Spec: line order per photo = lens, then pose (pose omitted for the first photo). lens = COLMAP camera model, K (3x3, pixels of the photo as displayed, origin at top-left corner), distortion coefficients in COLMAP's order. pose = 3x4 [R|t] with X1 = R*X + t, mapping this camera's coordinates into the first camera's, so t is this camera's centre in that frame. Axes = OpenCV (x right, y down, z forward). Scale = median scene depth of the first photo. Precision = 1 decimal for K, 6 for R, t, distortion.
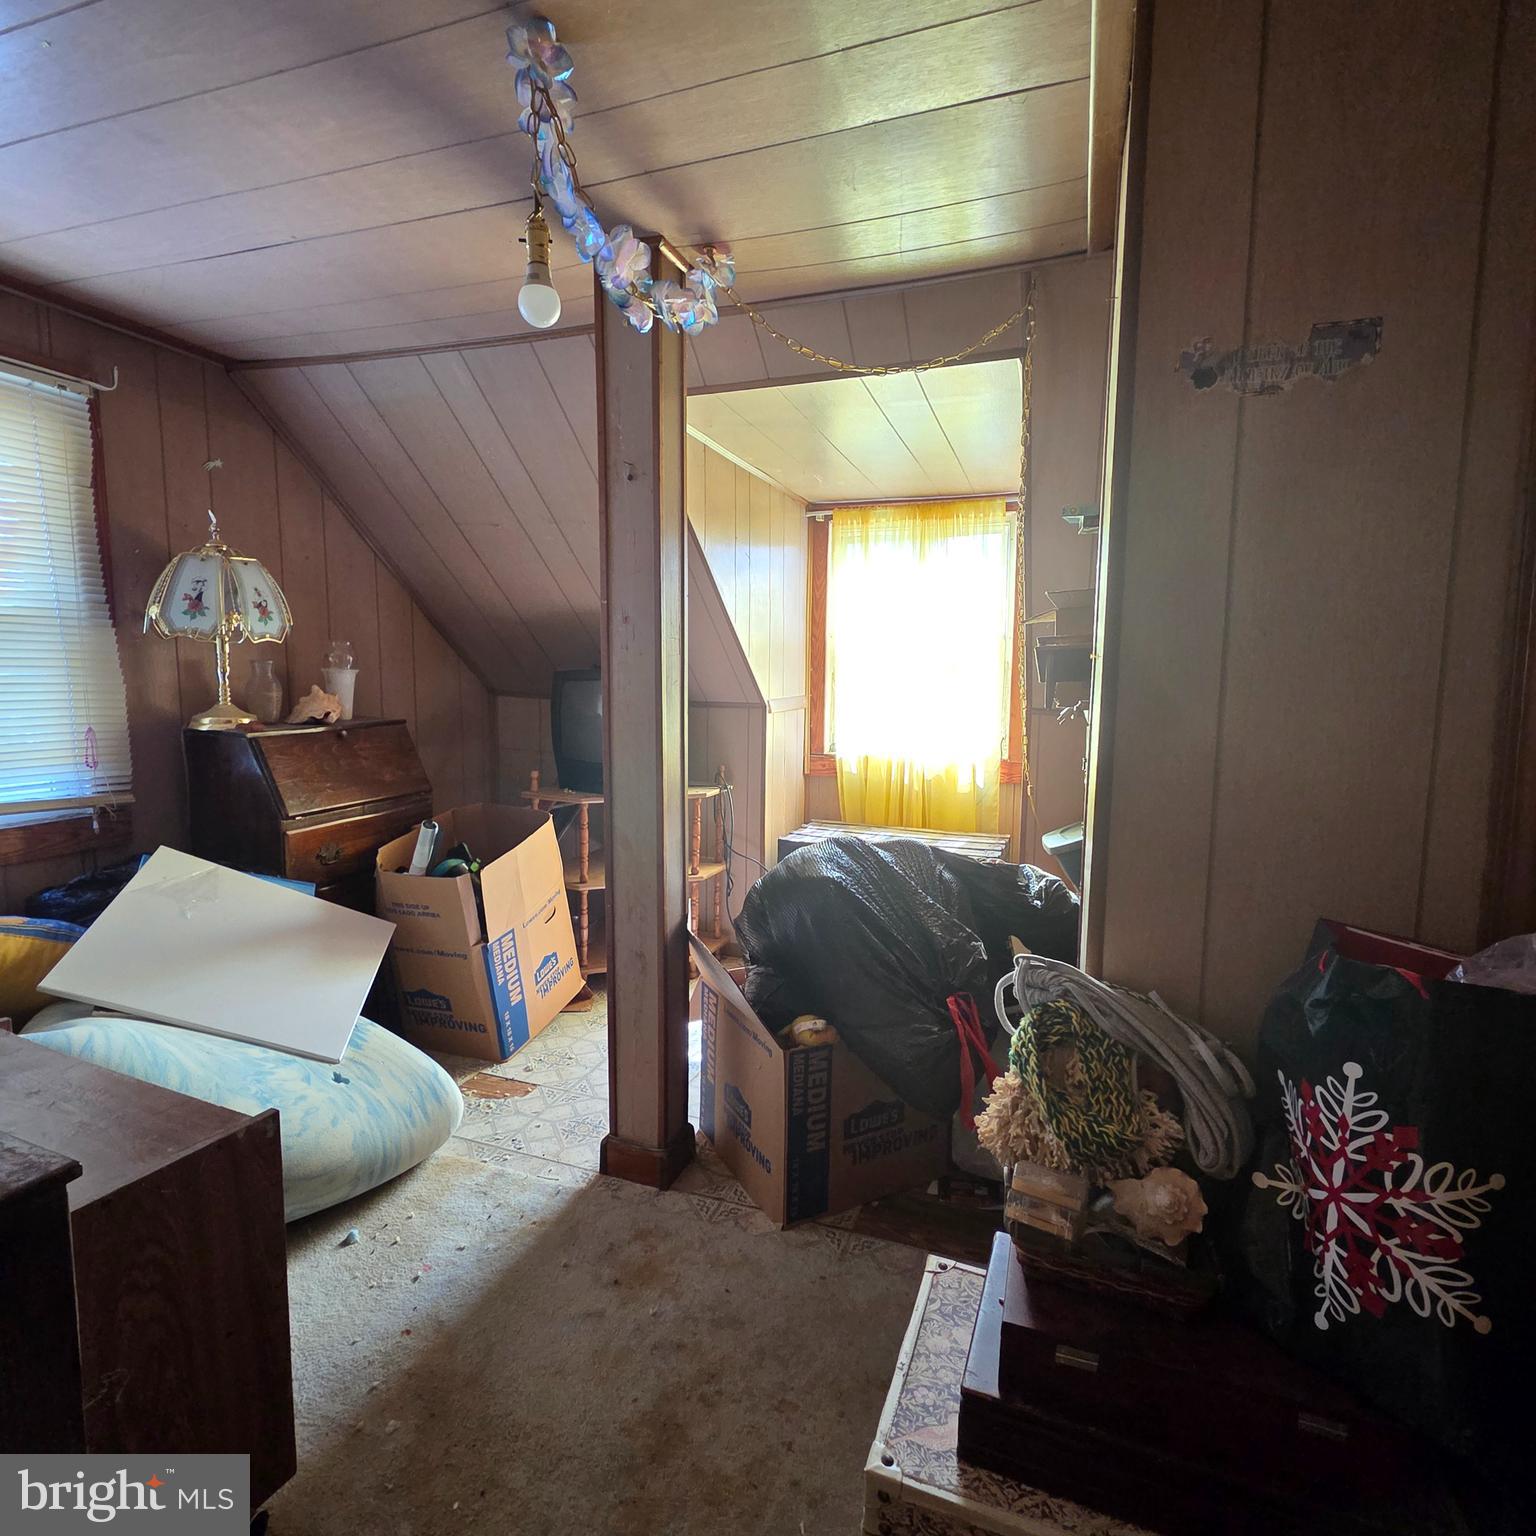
lens RADIAL K [[844.1, 0, 768.0], [0, 844.1, 768.0], [0, 0, 1]] dist [0.008585, -0.006019]
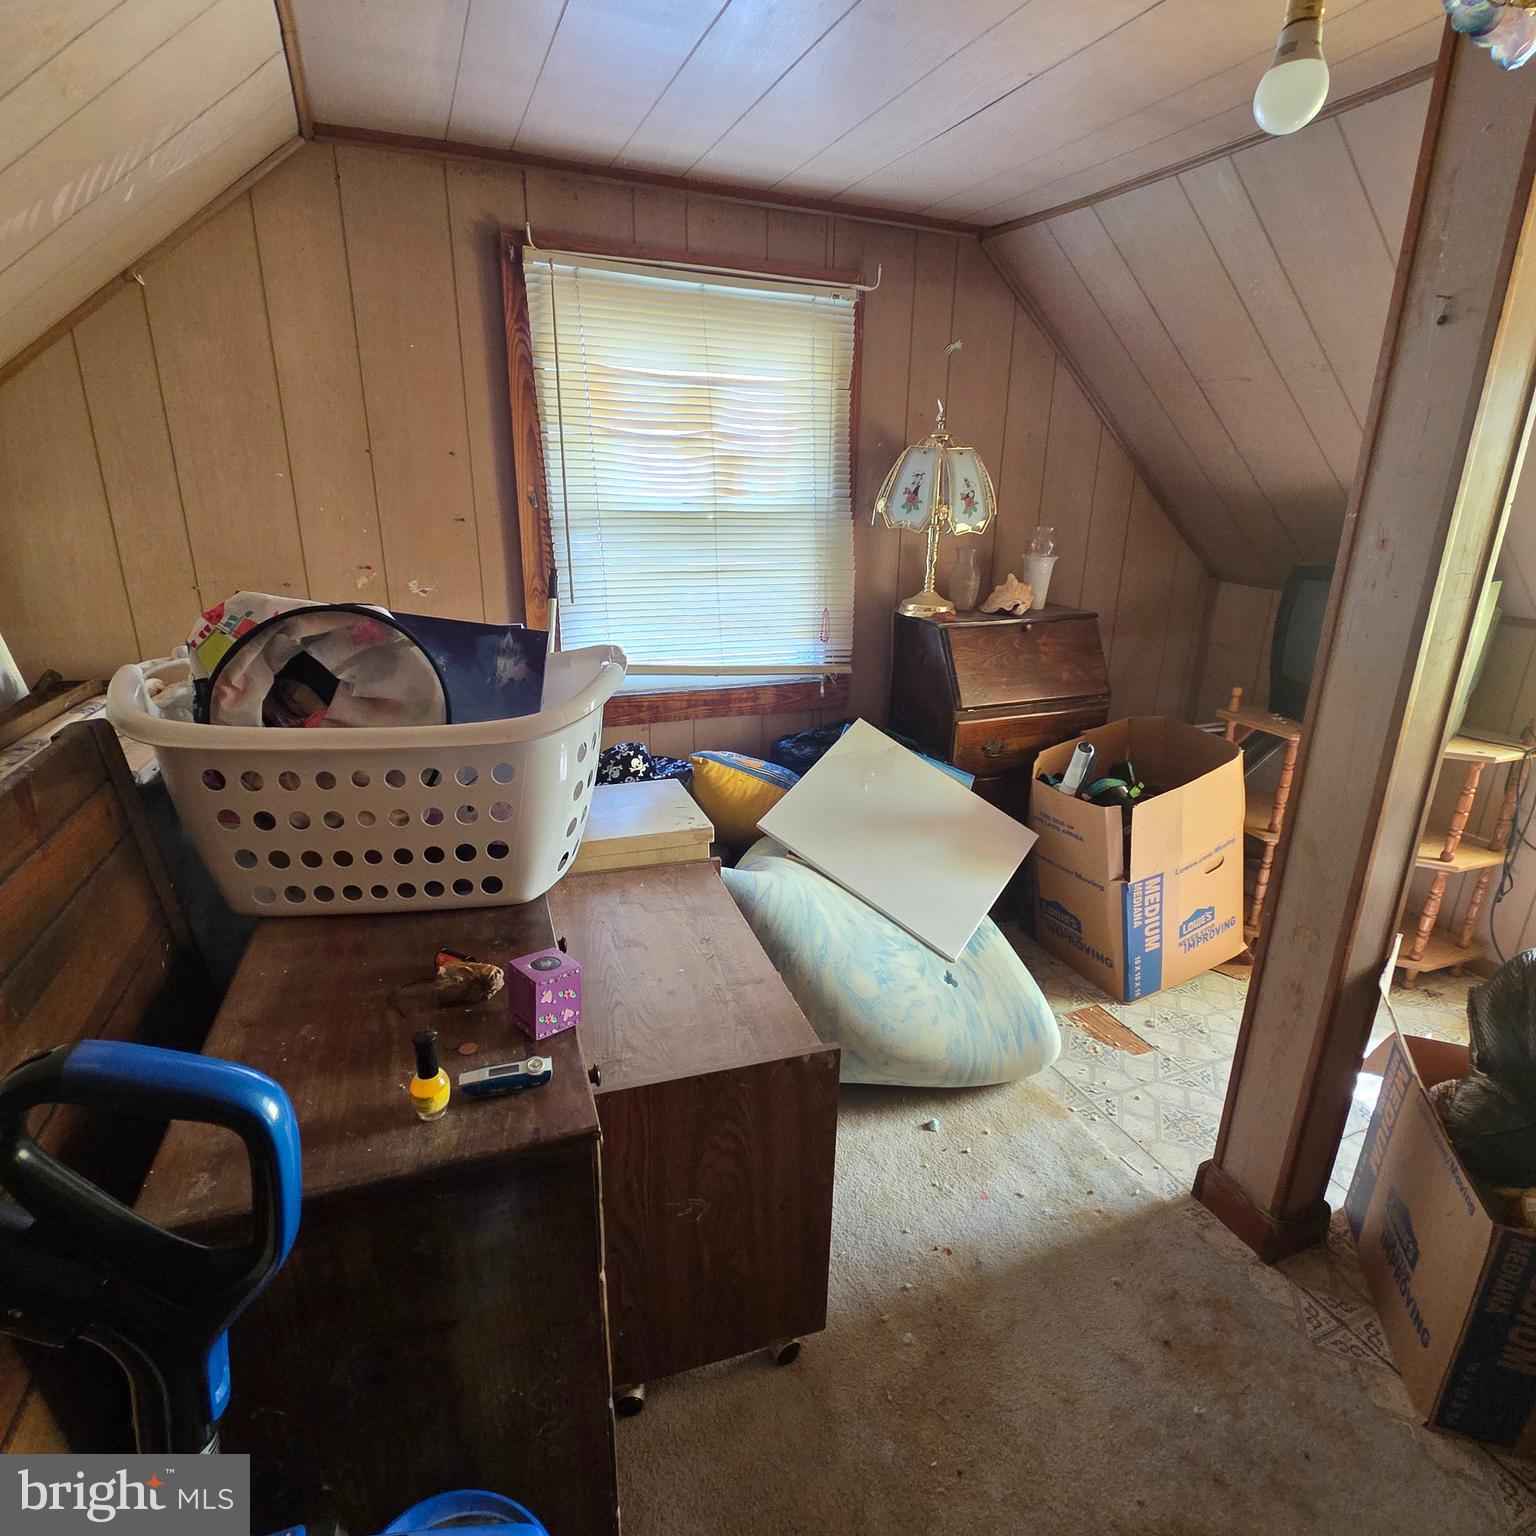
lens RADIAL K [[844.1, 0, 768.0], [0, 844.1, 768.0], [0, 0, 1]] dist [0.008585, -0.006019]
pose [[0.680146, 0.225252, -0.697613, 0.009878], [-0.093573, 0.970515, 0.222139, -0.079212], [0.727081, -0.085809, 0.681169, 0.116876]]
